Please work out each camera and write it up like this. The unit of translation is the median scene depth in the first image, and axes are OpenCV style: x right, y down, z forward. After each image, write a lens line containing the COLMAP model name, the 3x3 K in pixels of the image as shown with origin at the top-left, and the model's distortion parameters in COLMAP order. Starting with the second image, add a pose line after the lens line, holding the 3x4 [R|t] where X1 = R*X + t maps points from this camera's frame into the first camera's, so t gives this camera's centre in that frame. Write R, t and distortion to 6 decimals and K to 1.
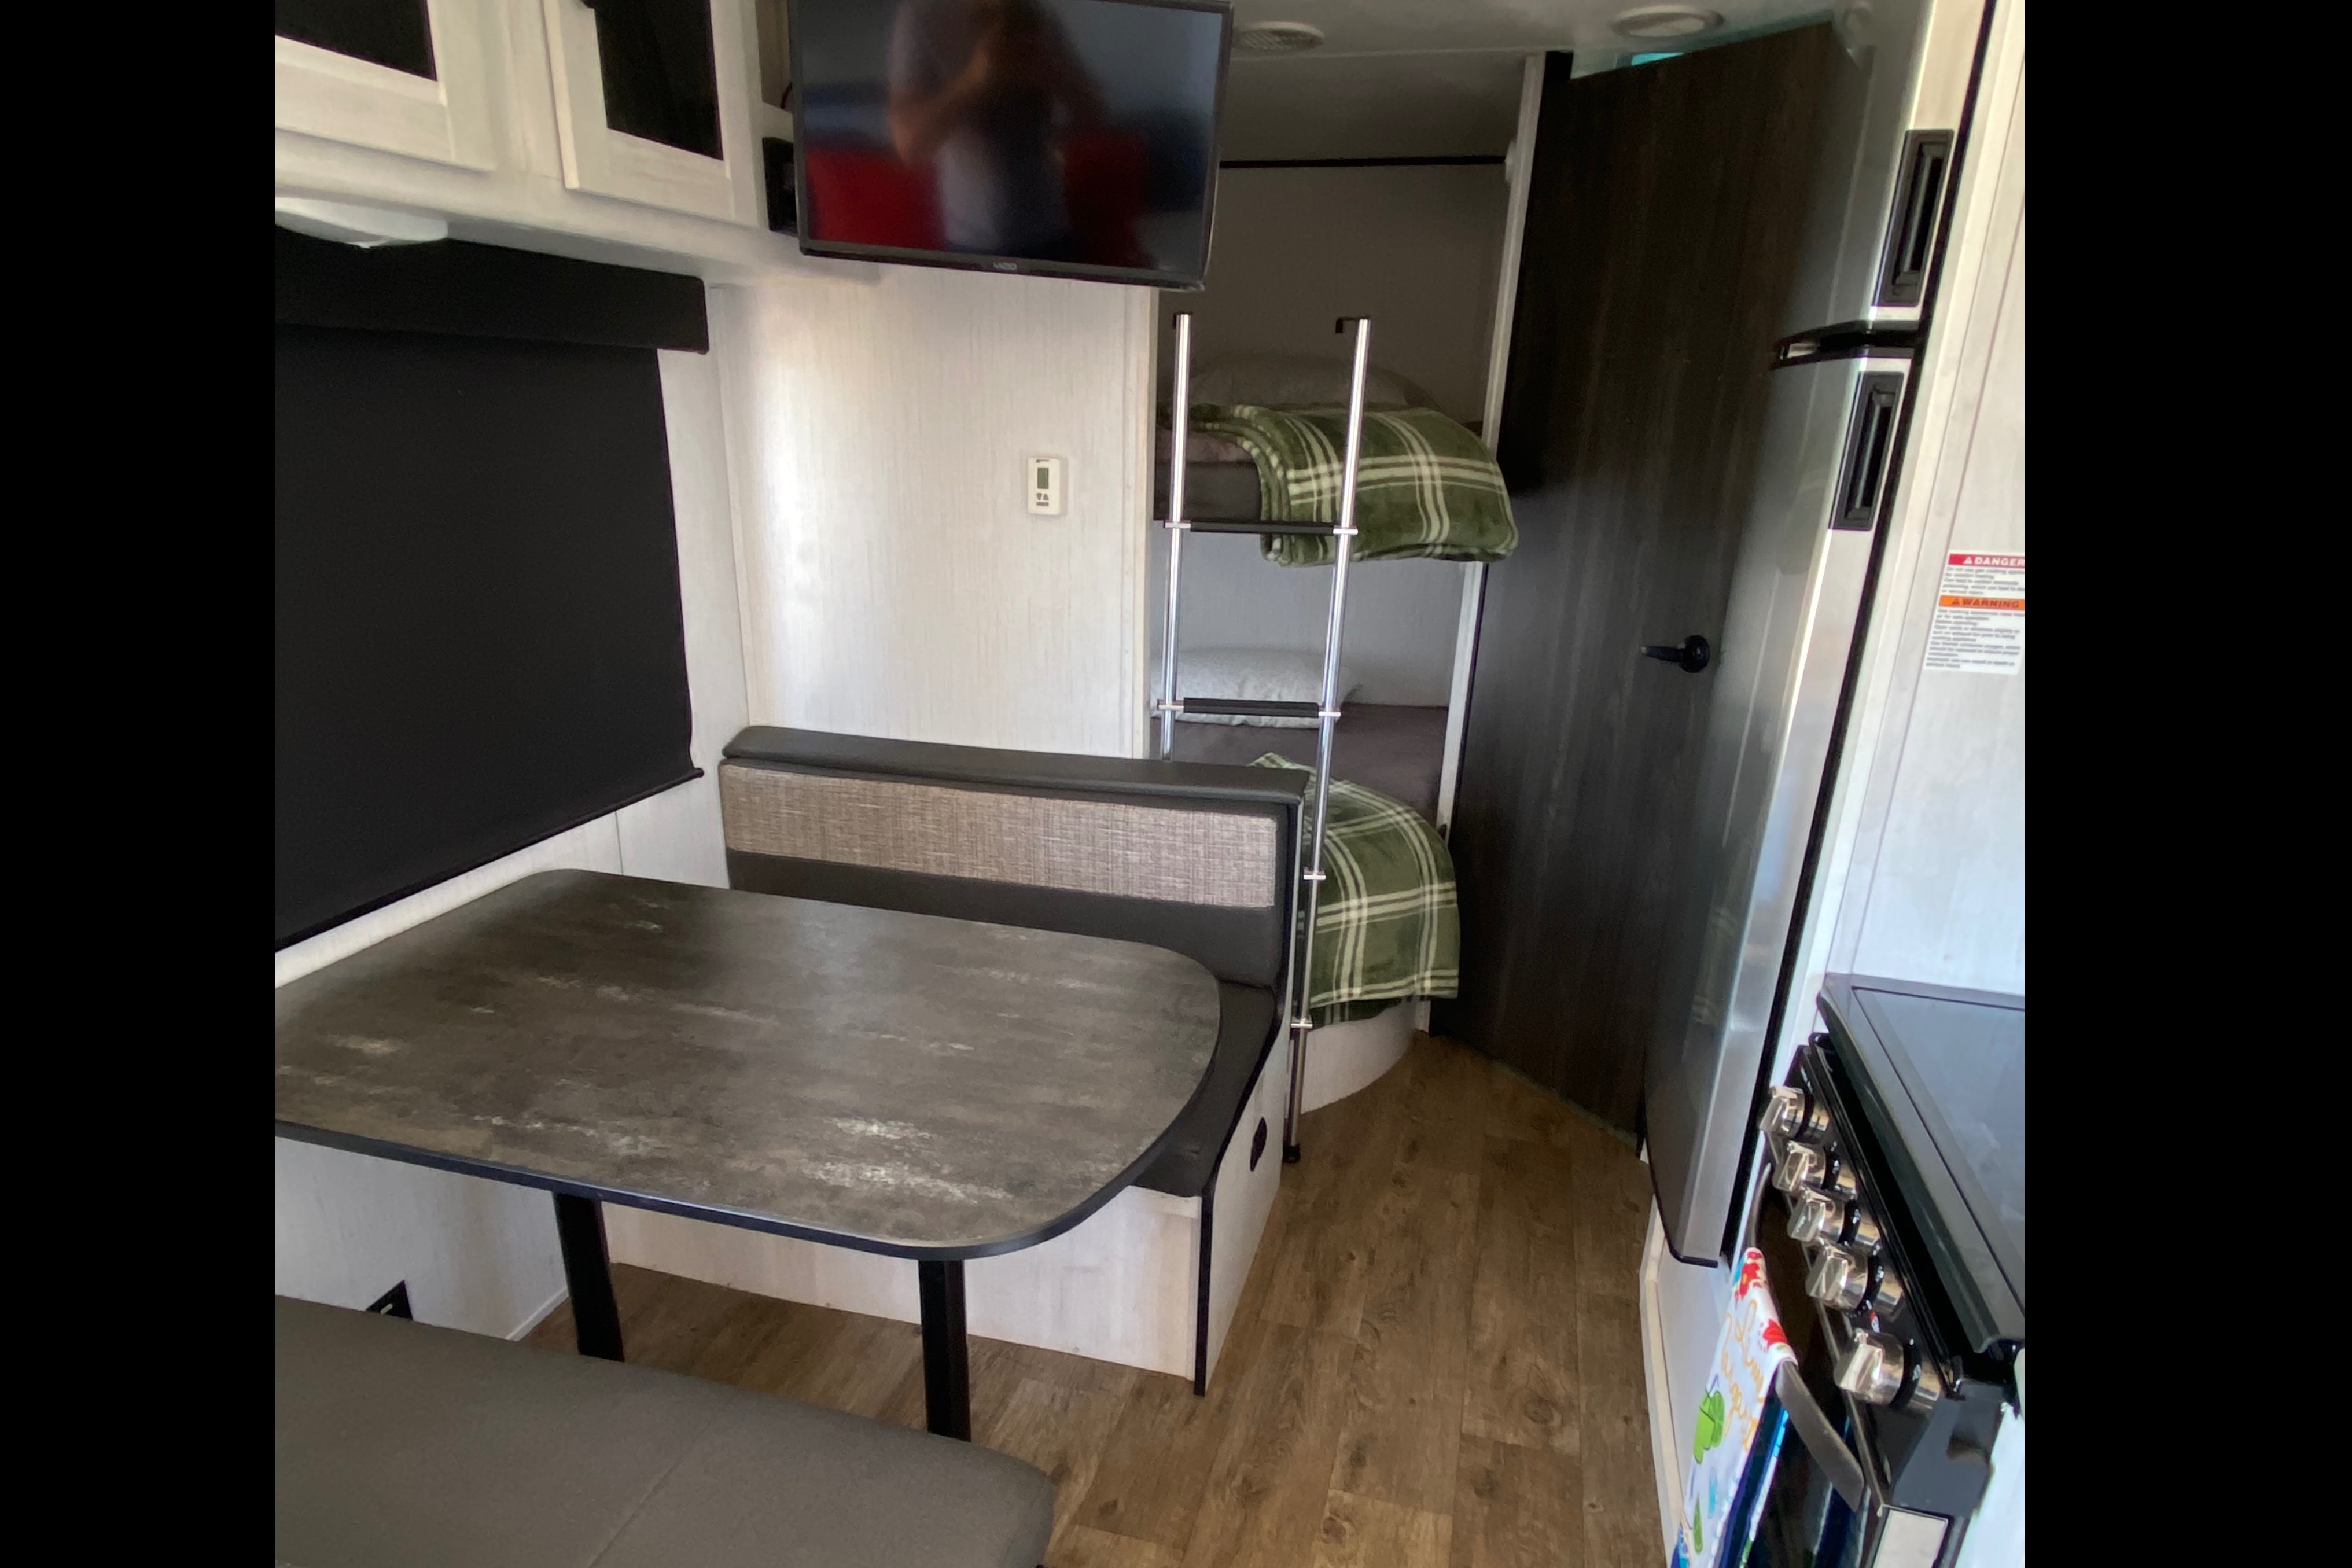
lens RADIAL K [[1343.9, 0, 1151.6], [0, 1343.9, 925.4], [0, 0, 1]] dist [0.024739, -0.002320]
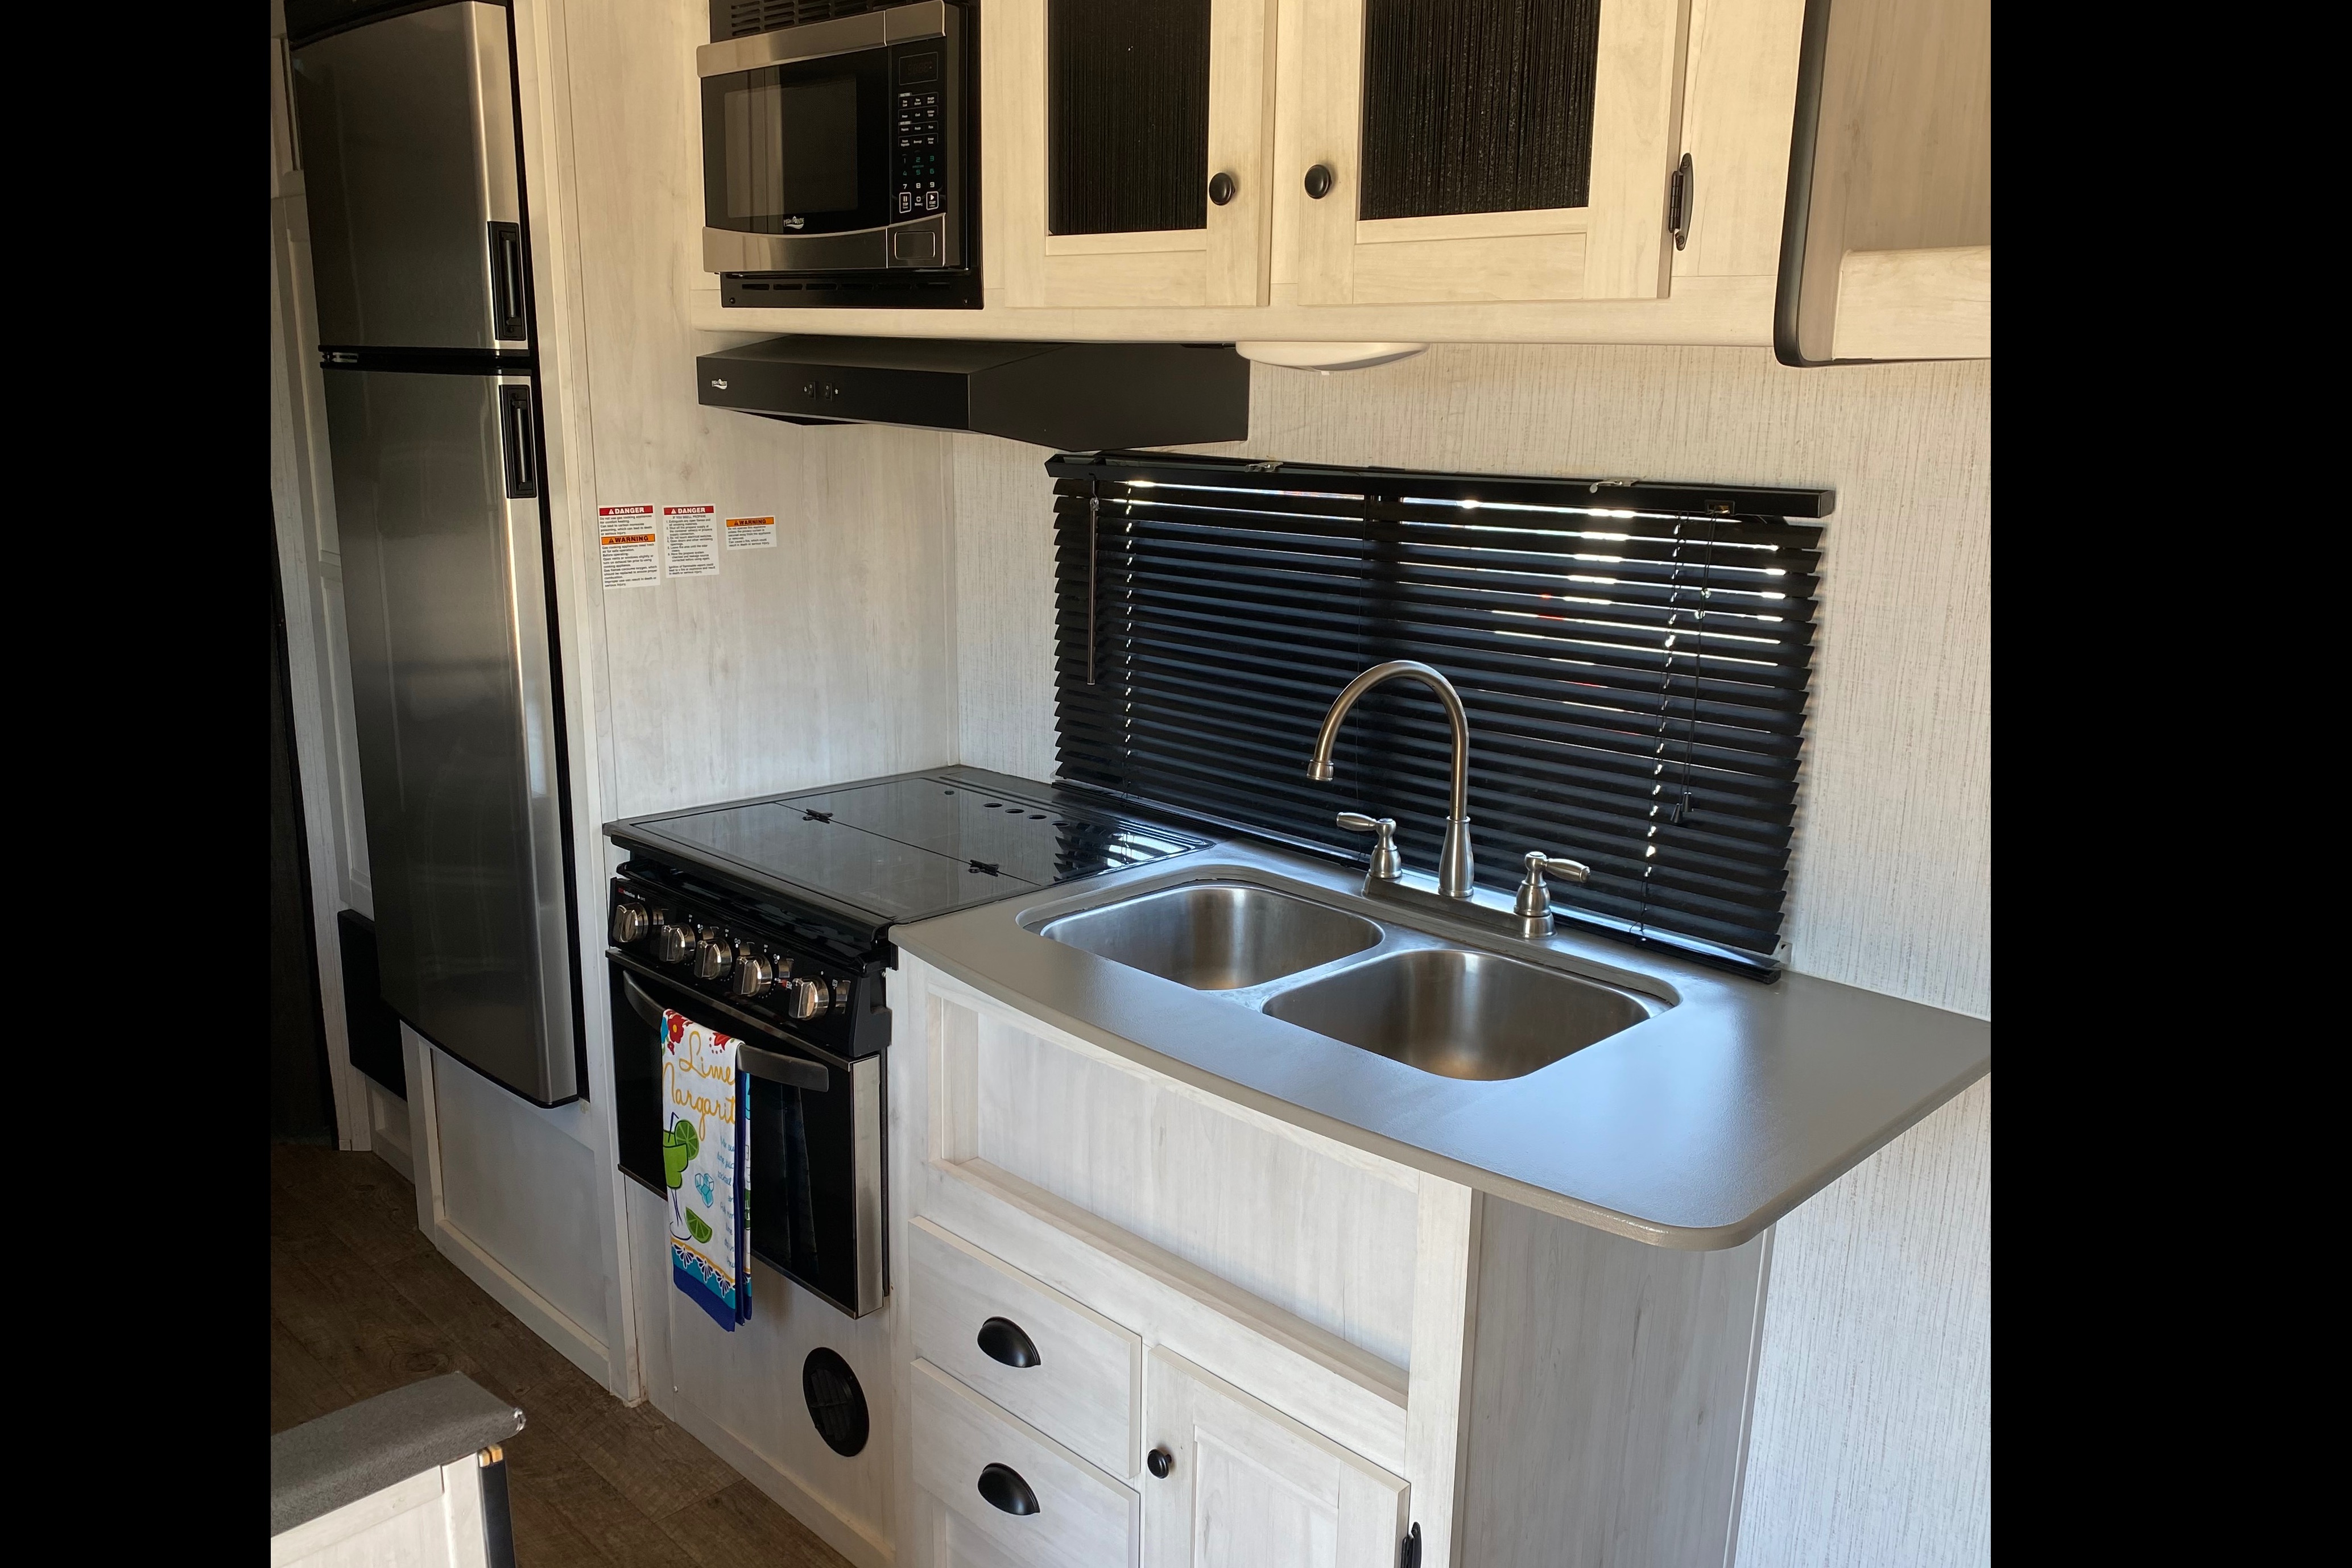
lens RADIAL K [[1735.3, 0, 1157.8], [0, 1735.3, 778.6], [0, 0, 1]] dist [0.062403, -0.011600]
pose [[0.483109, -0.214578, 0.848859, -0.386645], [0.311646, 0.948153, 0.062311, 0.032047], [-0.818219, 0.234440, 0.524934, -0.192132]]
